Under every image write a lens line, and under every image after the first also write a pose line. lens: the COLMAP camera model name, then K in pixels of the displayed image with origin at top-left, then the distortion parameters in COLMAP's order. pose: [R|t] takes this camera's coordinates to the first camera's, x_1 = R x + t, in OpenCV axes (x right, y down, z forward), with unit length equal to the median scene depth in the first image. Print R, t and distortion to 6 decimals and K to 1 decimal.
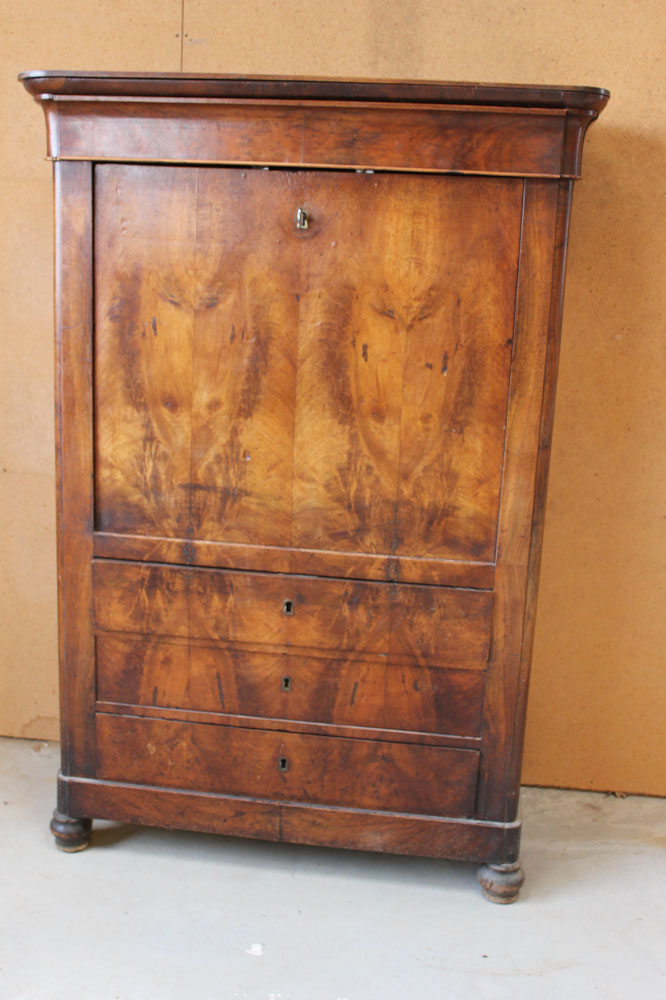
lens RADIAL K [[1102.0, 0, 333.0], [0, 1102.0, 500.0], [0, 0, 1]] dist [-0.147370, 0.190484]
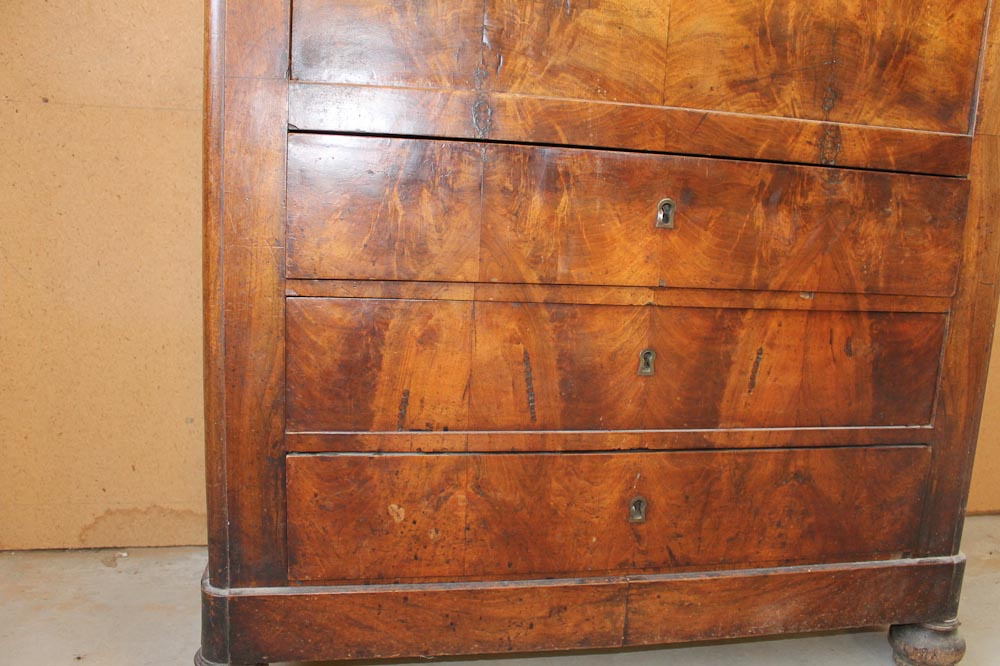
lens RADIAL K [[826.2, 0, 500.0], [0, 826.2, 333.0], [0, 0, 1]] dist [-0.154318, 0.101511]
pose [[0.954619, -0.049781, 0.293639, -0.241049], [0.062583, 0.997448, -0.034360, 0.164303], [-0.291180, 0.051178, 0.955299, 0.625384]]
